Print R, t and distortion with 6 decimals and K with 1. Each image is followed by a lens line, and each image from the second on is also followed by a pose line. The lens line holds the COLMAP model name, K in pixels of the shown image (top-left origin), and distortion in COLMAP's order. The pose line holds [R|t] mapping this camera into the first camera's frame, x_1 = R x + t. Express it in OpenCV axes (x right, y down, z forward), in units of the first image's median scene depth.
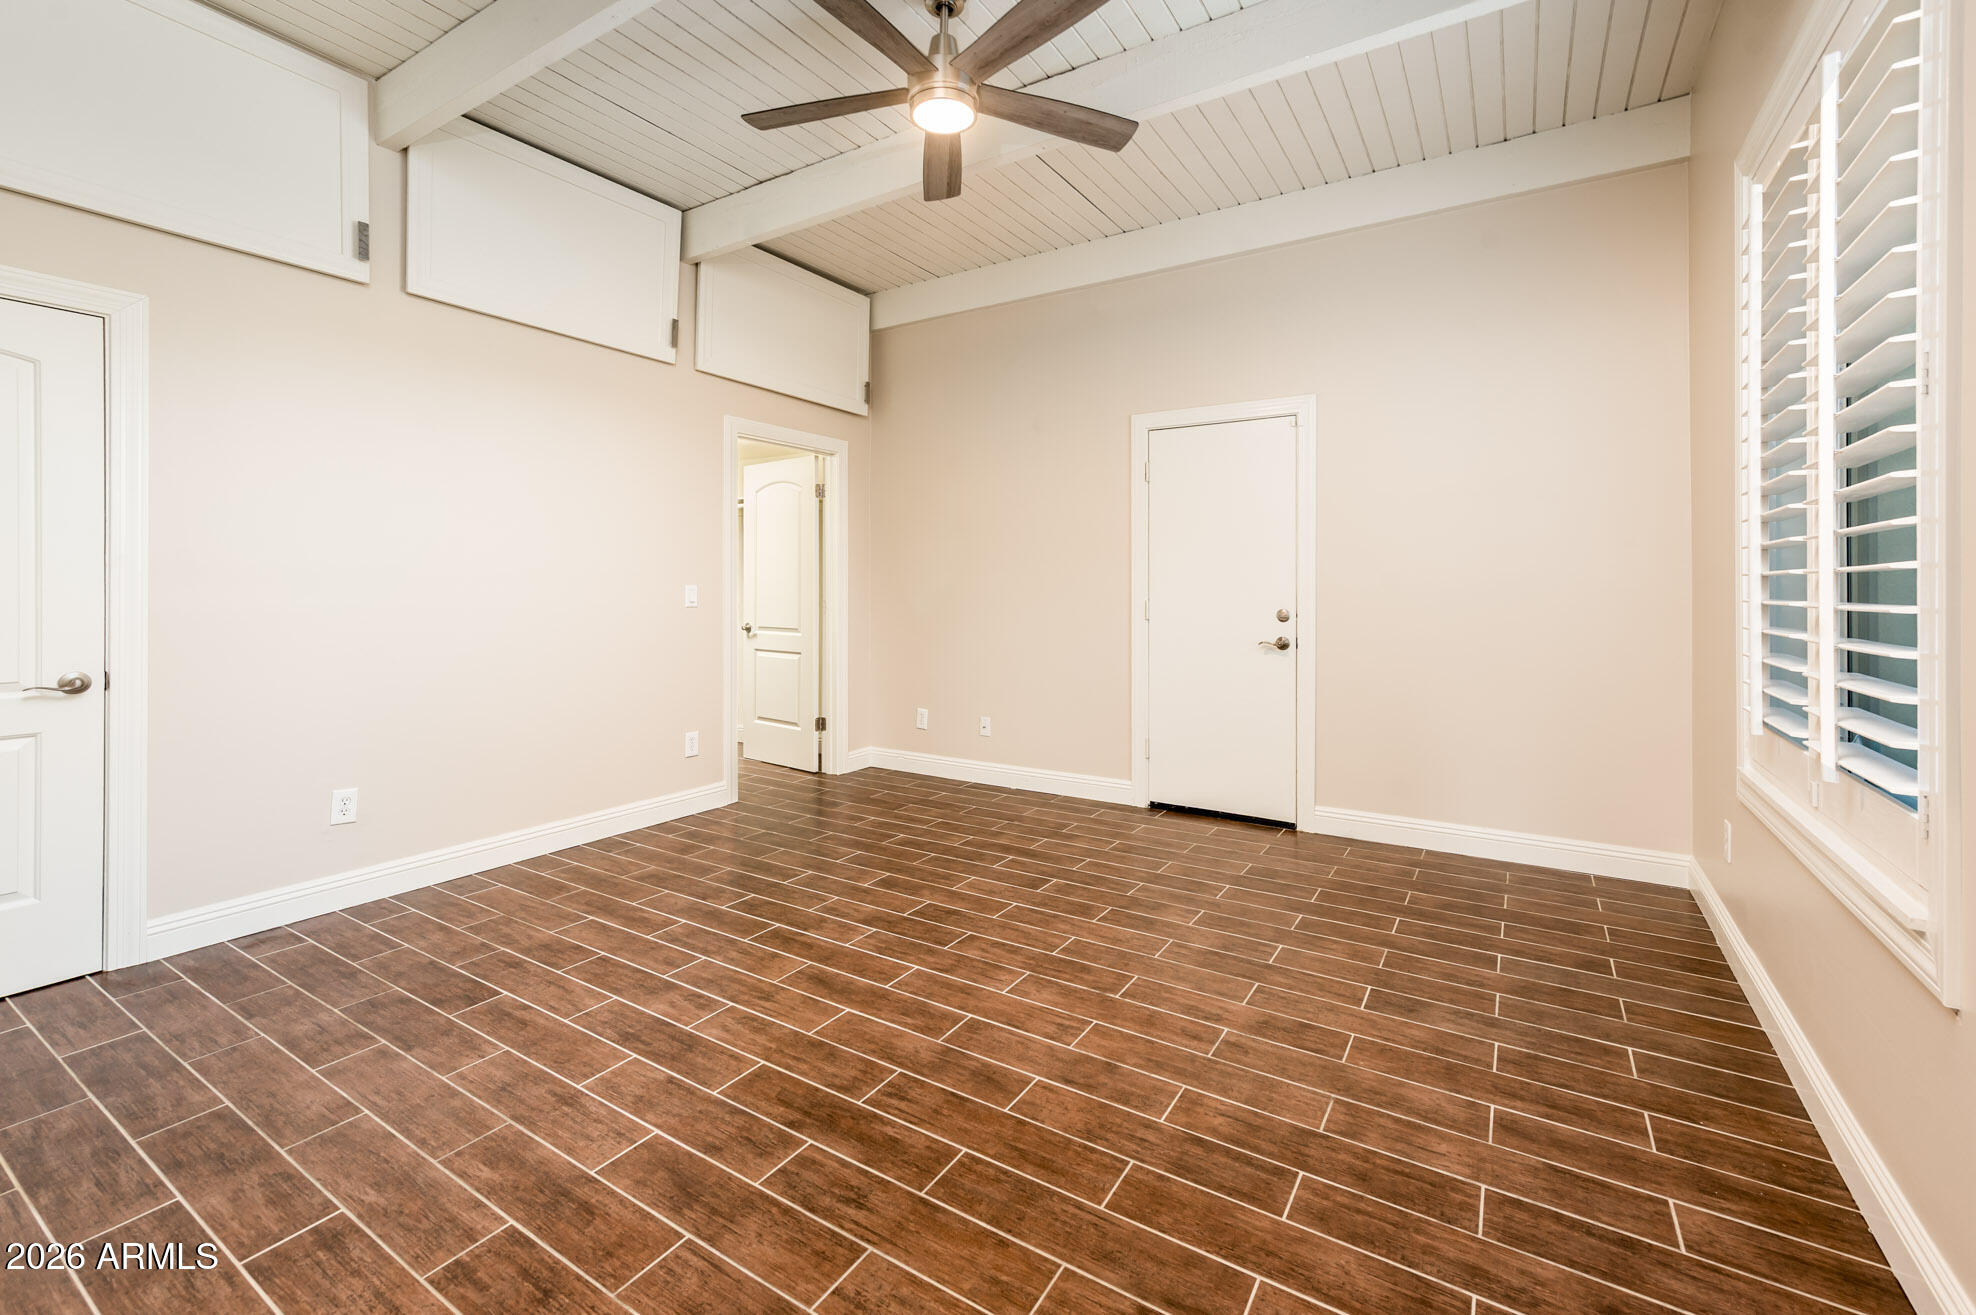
lens RADIAL K [[832.7, 0, 992.9], [0, 832.7, 588.5], [0, 0, 1]] dist [0.000978, 0.000015]
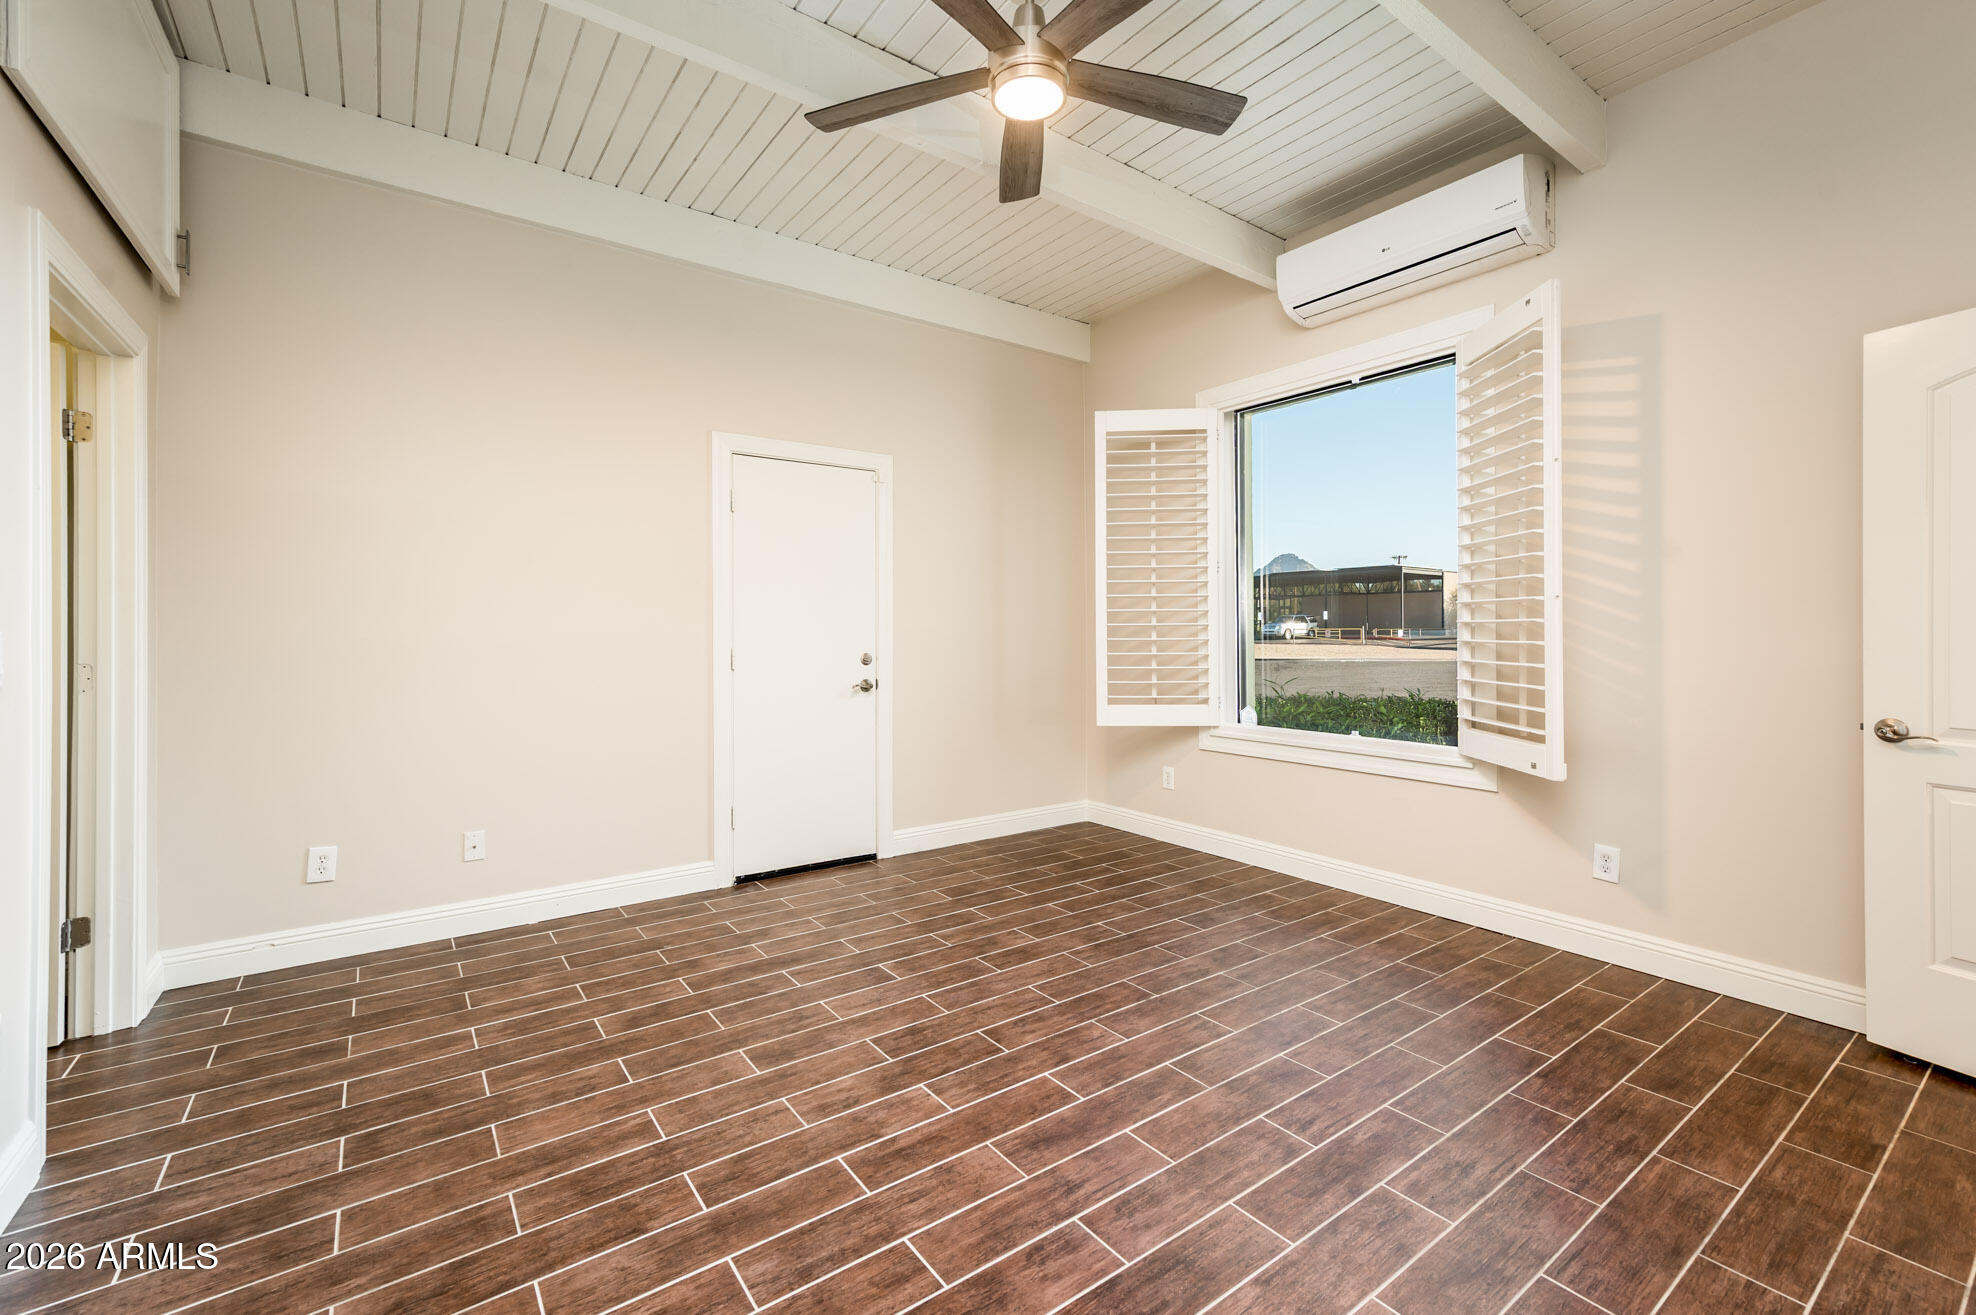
lens RADIAL K [[843.9, 0, 990.5], [0, 843.9, 624.9], [0, 0, 1]] dist [0.001177, 0.000226]
pose [[0.370487, 0.005667, 0.928820, -0.890564], [0.004777, 0.999957, -0.008006, -0.001073], [-0.928825, 0.007404, 0.370444, 0.702243]]
